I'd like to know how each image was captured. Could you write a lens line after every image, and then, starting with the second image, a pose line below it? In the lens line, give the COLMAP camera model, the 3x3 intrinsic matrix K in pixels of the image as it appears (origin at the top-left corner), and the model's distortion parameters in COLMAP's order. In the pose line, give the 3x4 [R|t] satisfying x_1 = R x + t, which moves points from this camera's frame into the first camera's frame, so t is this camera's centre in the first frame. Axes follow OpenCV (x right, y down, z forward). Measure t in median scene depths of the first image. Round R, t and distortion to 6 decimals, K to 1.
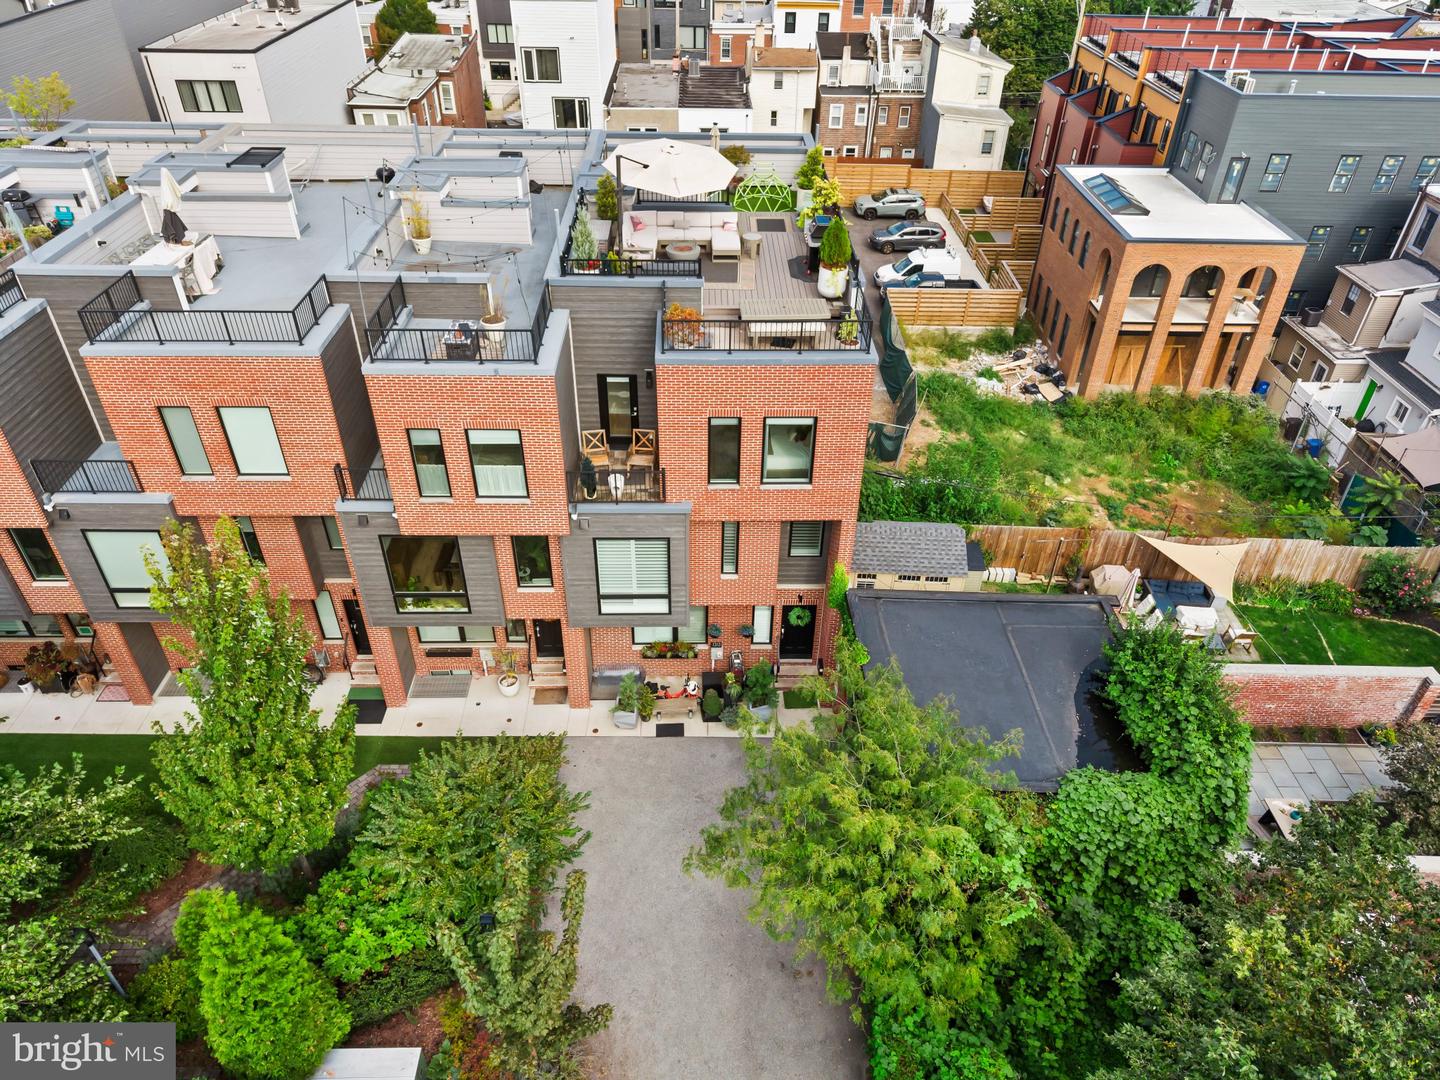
lens RADIAL K [[969.4, 0, 726.3], [0, 969.4, 543.7], [0, 0, 1]] dist [0.030177, -0.029165]
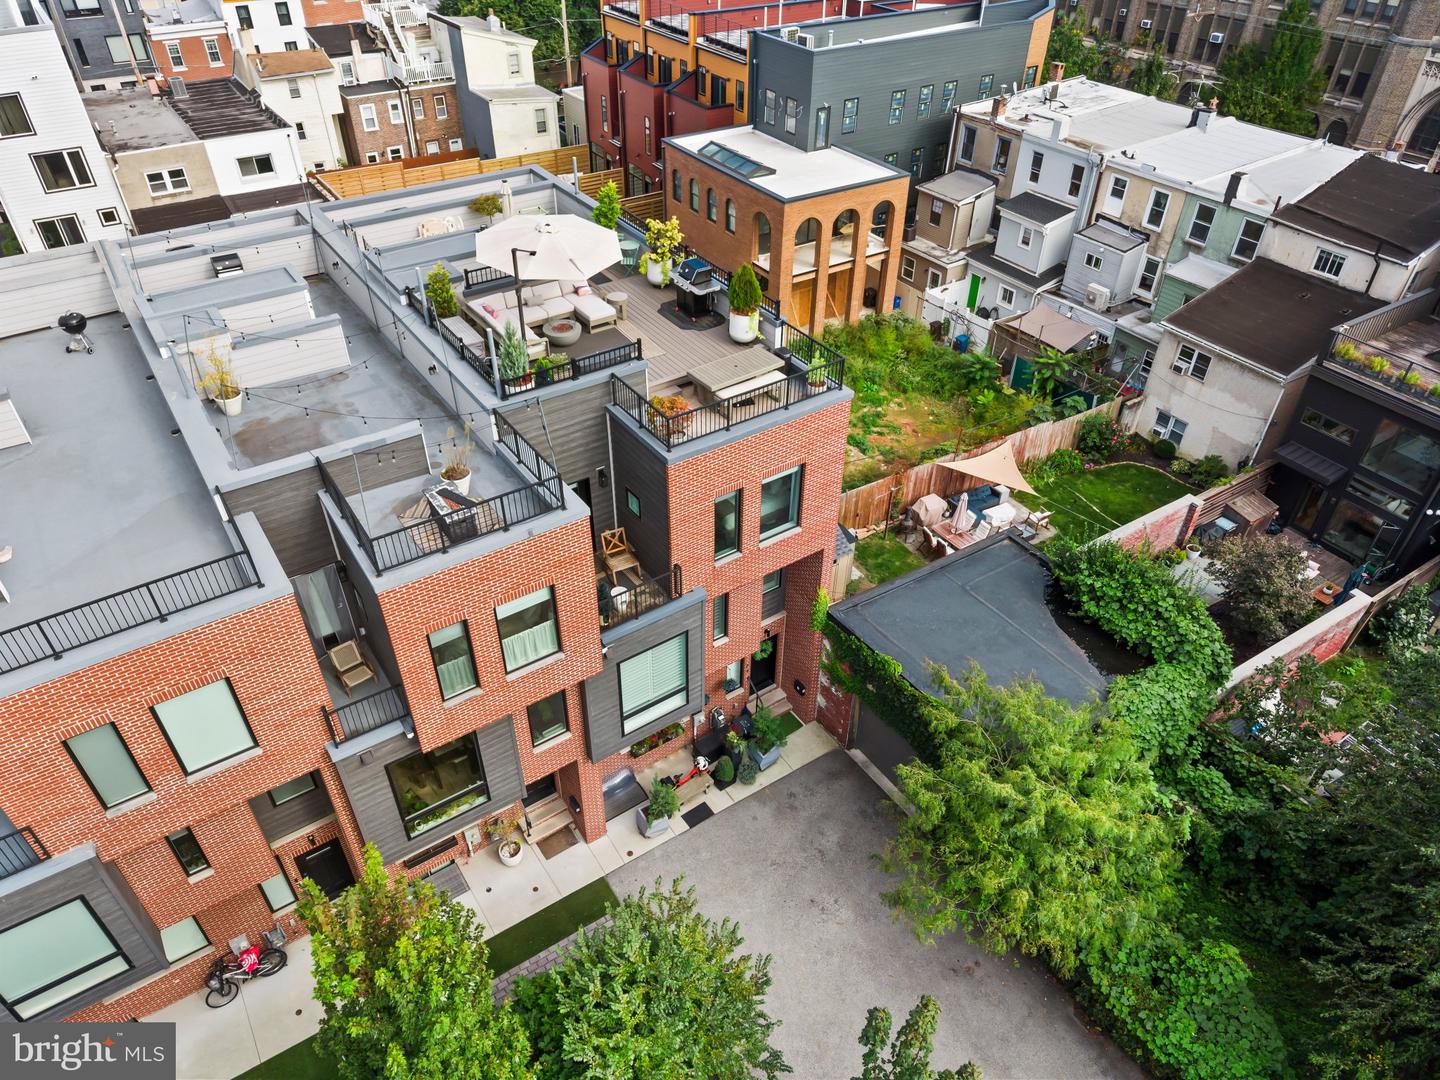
lens RADIAL K [[964.9, 0, 720.0], [0, 964.9, 540.0], [0, 0, 1]] dist [0.031906, -0.029570]
pose [[0.838502, -0.344941, 0.421817, -0.221345], [0.327319, 0.937744, 0.116183, -0.104444], [-0.435633, 0.040649, 0.899206, 0.078724]]
